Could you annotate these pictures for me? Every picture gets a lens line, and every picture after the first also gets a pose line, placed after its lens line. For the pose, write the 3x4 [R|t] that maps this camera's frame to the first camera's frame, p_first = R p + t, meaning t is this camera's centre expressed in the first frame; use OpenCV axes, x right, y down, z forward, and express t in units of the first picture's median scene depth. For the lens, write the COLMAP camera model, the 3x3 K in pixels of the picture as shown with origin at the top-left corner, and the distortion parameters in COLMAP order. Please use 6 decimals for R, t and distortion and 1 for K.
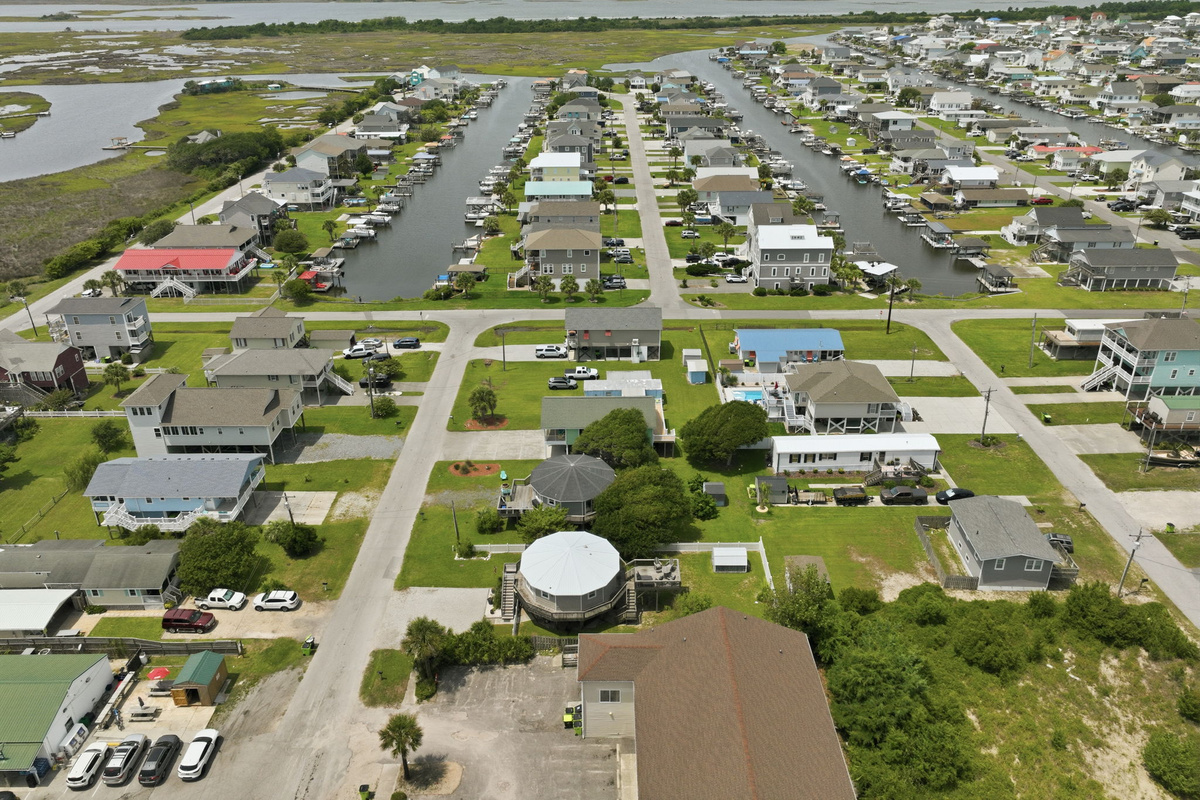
lens RADIAL K [[827.0, 0, 600.0], [0, 827.0, 400.0], [0, 0, 1]] dist [0.000774, -0.000215]
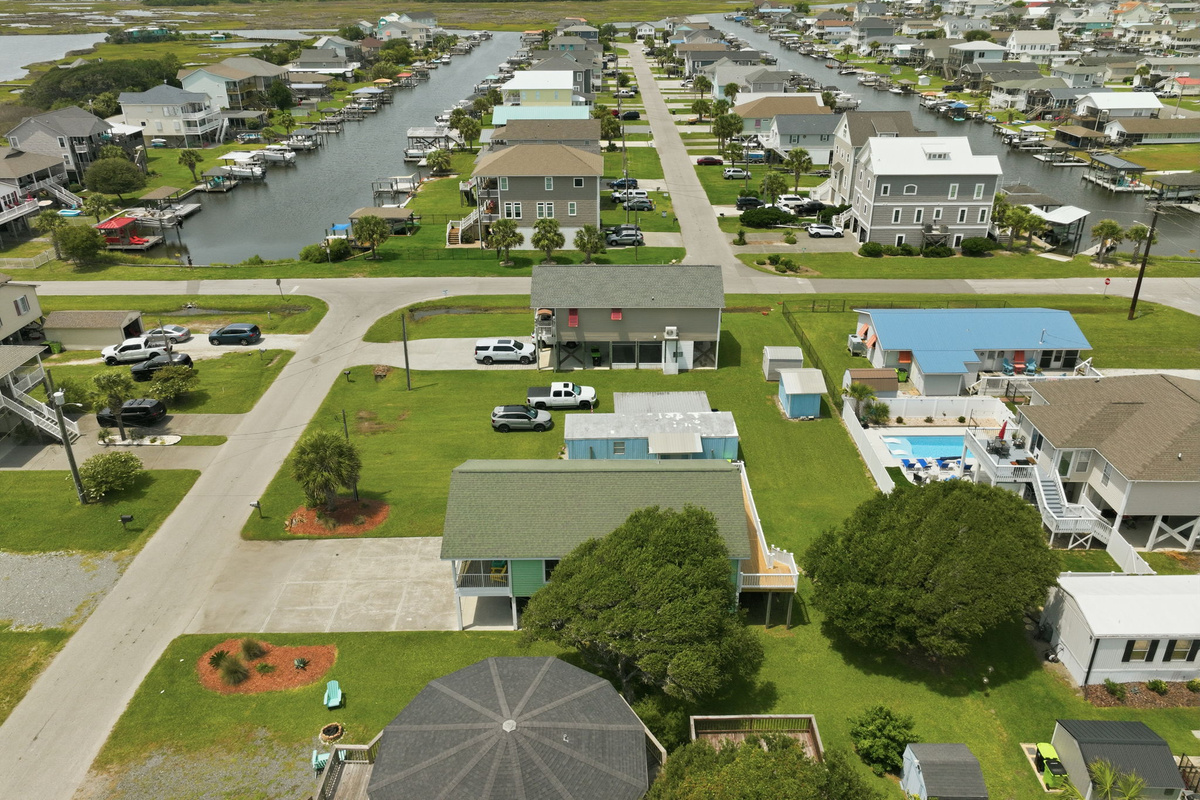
lens RADIAL K [[827.0, 0, 600.0], [0, 827.0, 400.0], [0, 0, 1]] dist [0.000774, -0.000215]
pose [[0.999998, 0.001700, -0.000573, 0.000164], [-0.001699, 0.999993, 0.003208, -0.025435], [0.000578, -0.003207, 0.999995, 0.411689]]
